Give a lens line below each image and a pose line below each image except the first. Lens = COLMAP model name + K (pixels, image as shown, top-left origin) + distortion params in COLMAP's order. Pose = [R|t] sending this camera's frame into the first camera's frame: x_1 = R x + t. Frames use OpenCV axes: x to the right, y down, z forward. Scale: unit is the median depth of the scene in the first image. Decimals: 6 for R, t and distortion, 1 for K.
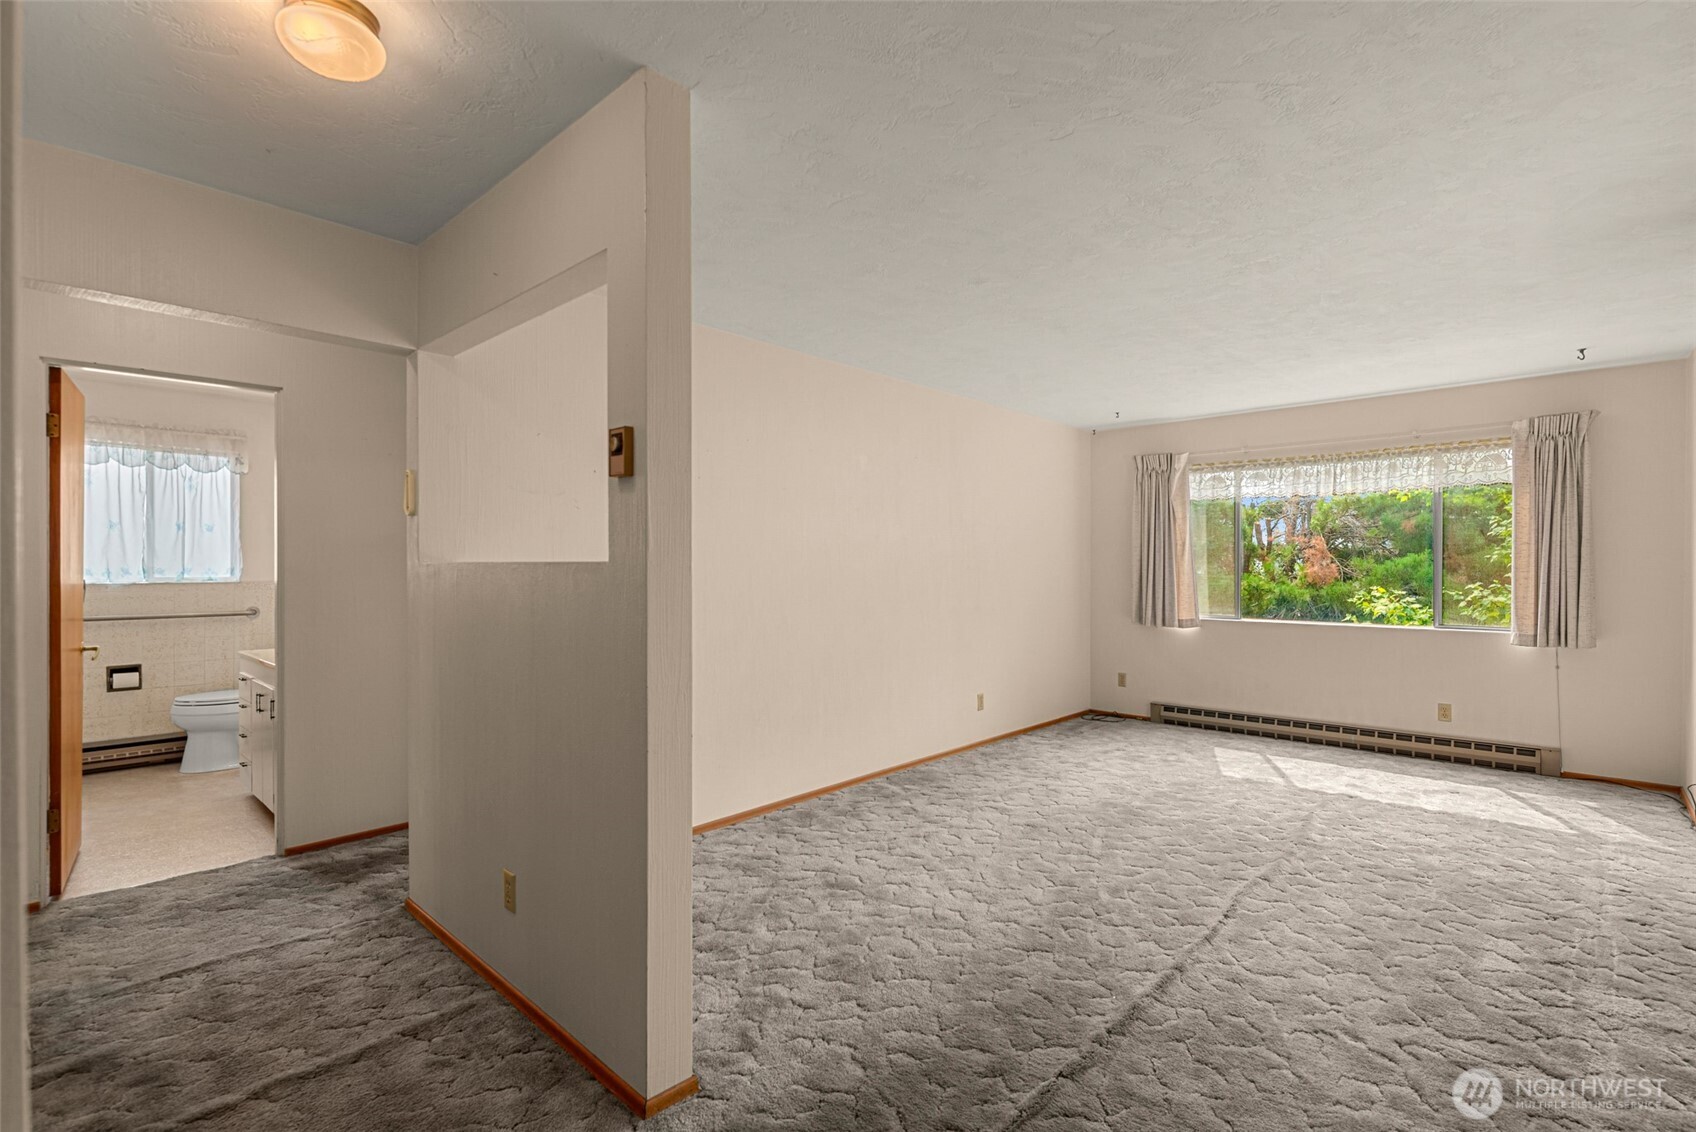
lens RADIAL K [[781.9, 0, 857.4], [0, 781.9, 571.1], [0, 0, 1]] dist [-0.002948, -0.001339]
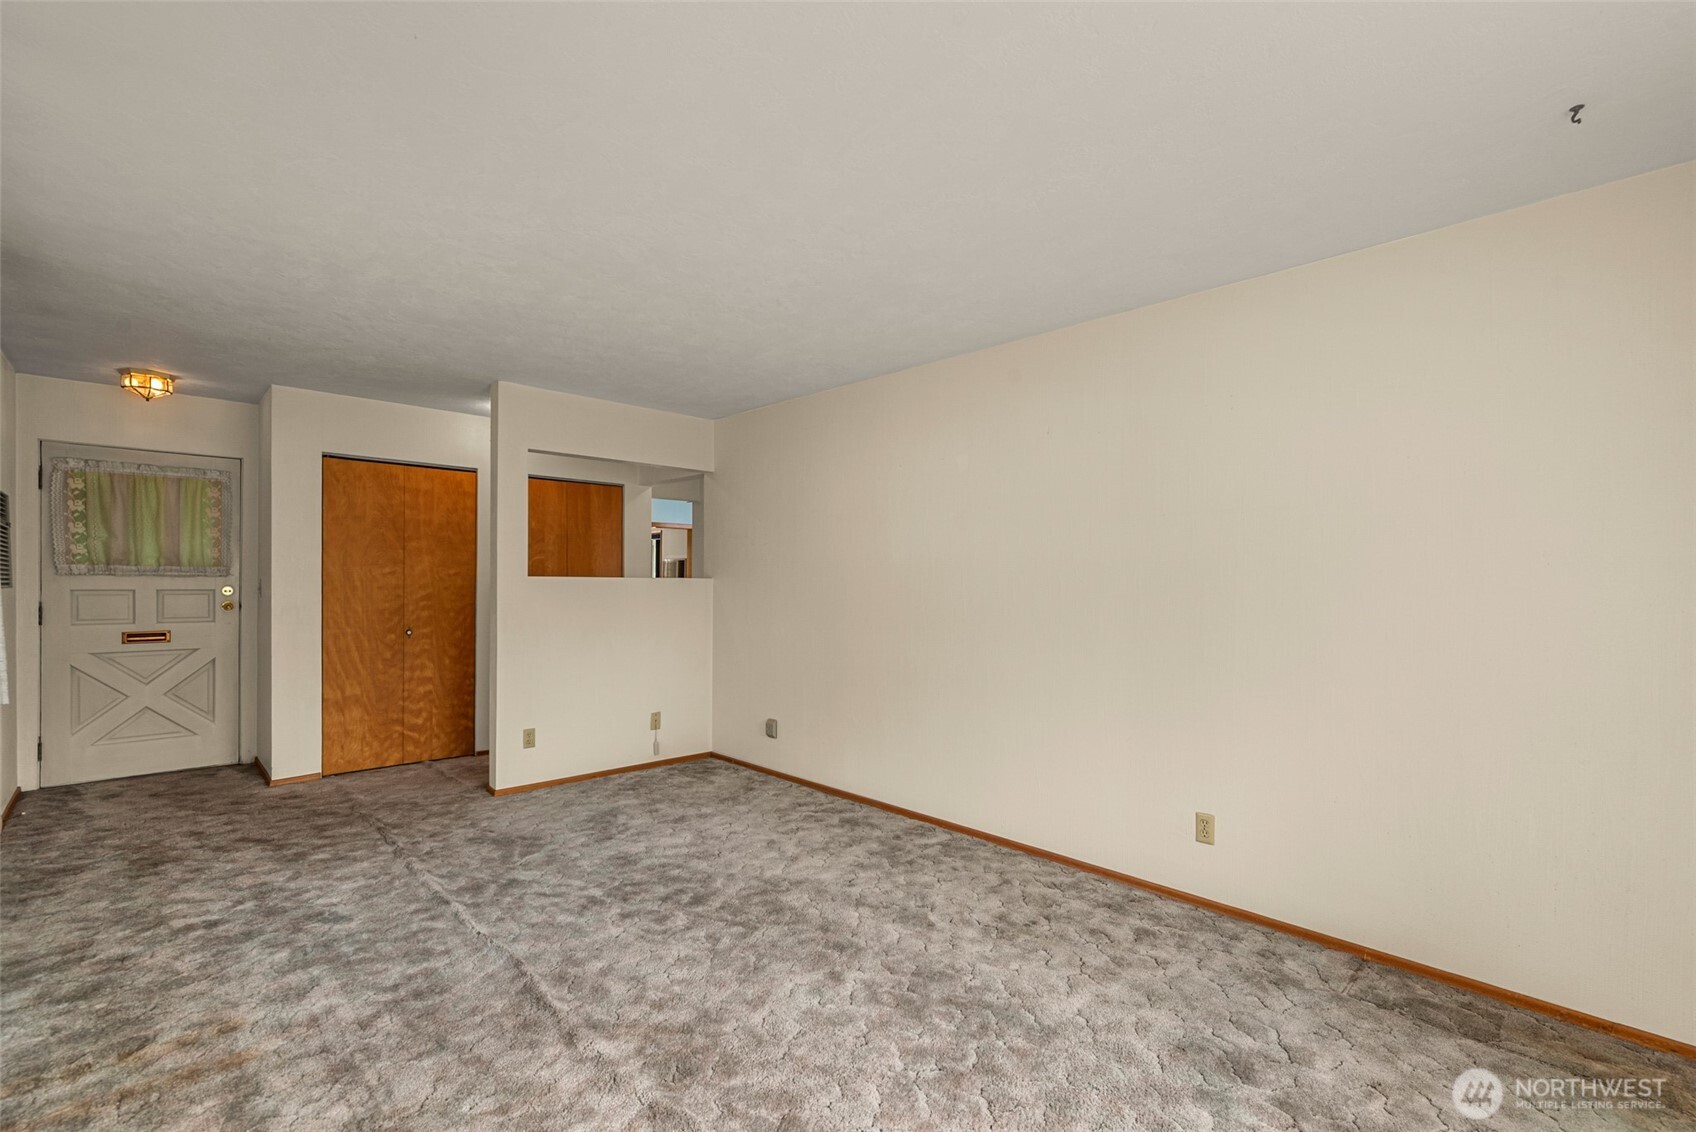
lens RADIAL K [[753.2, 0, 844.9], [0, 753.2, 589.2], [0, 0, 1]] dist [-0.001402, -0.000542]
pose [[-0.067383, 0.009688, -0.997680, 0.824100], [-0.015797, 0.999817, 0.010775, -0.005709], [0.997602, 0.016487, -0.067218, 0.904048]]
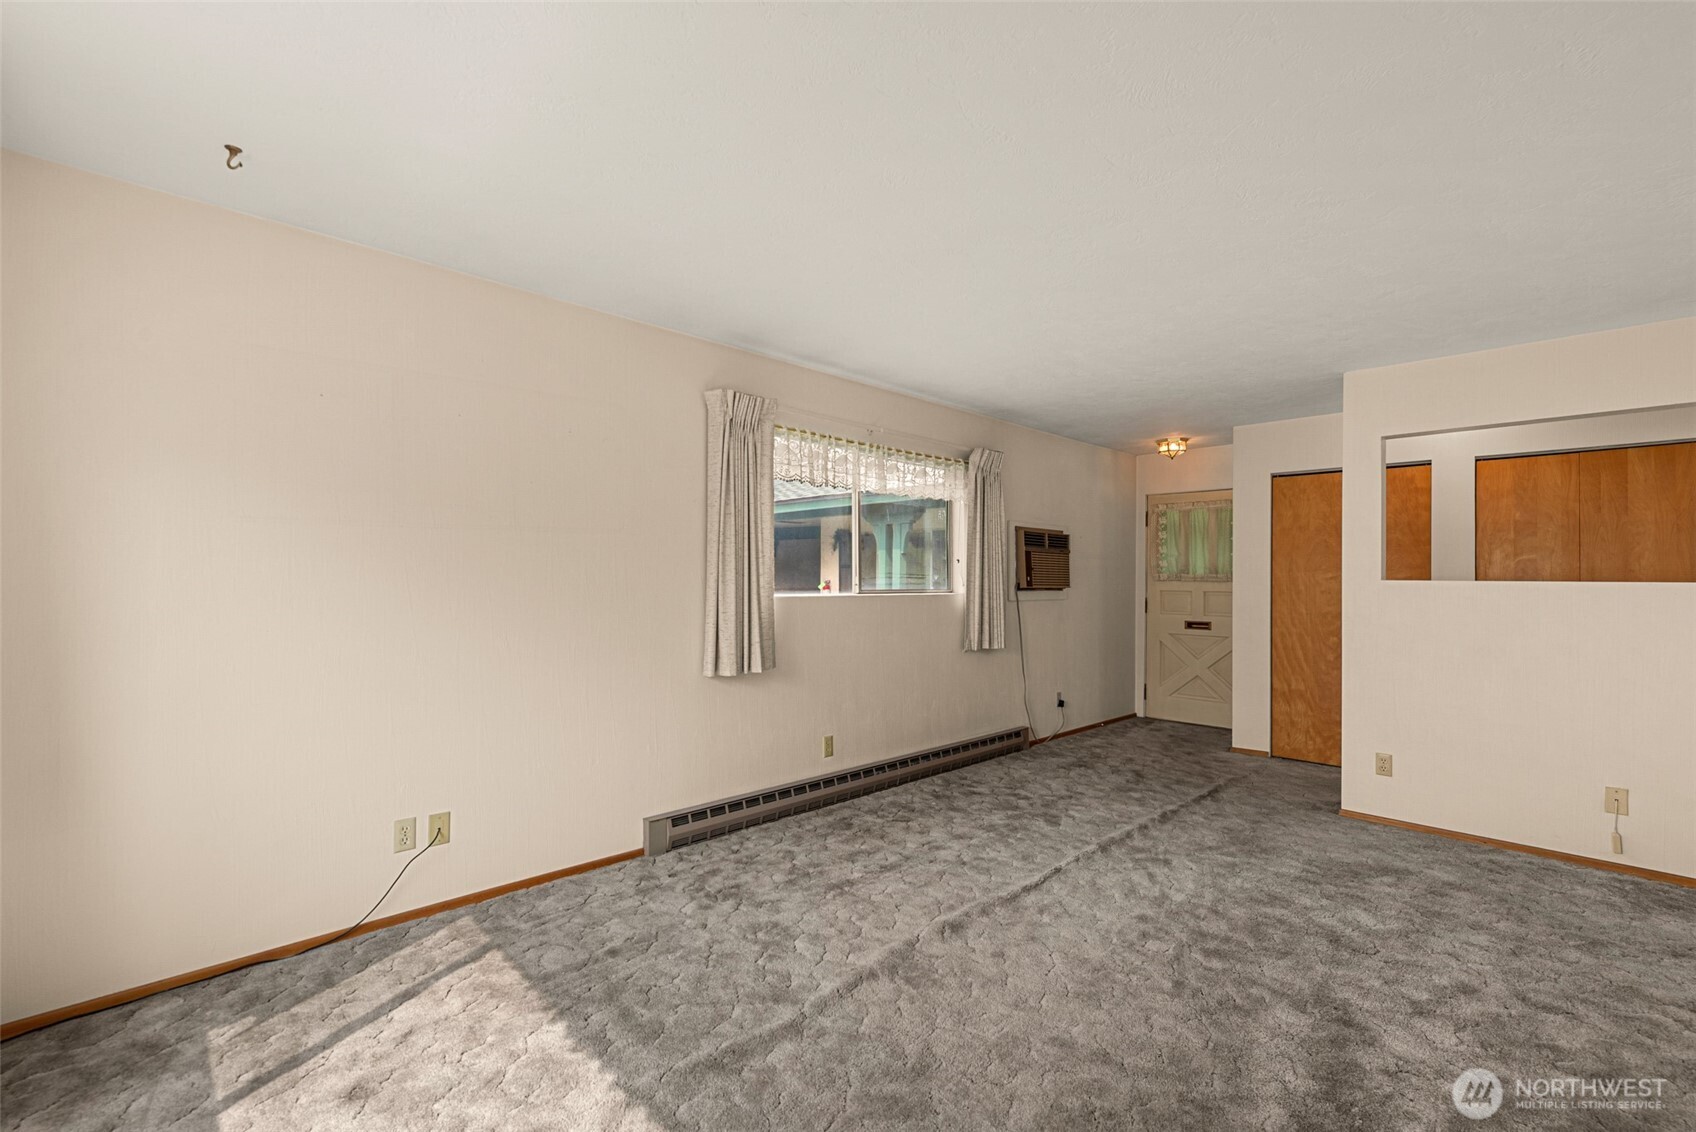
lens RADIAL K [[719.9, 0, 867.9], [0, 719.9, 571.6], [0, 0, 1]] dist [0.000865, 0.000273]
pose [[-0.998900, -0.007808, 0.046243, 0.431579], [-0.007904, 0.999967, -0.001889, -0.008707], [-0.046227, -0.002253, -0.998928, 1.278222]]
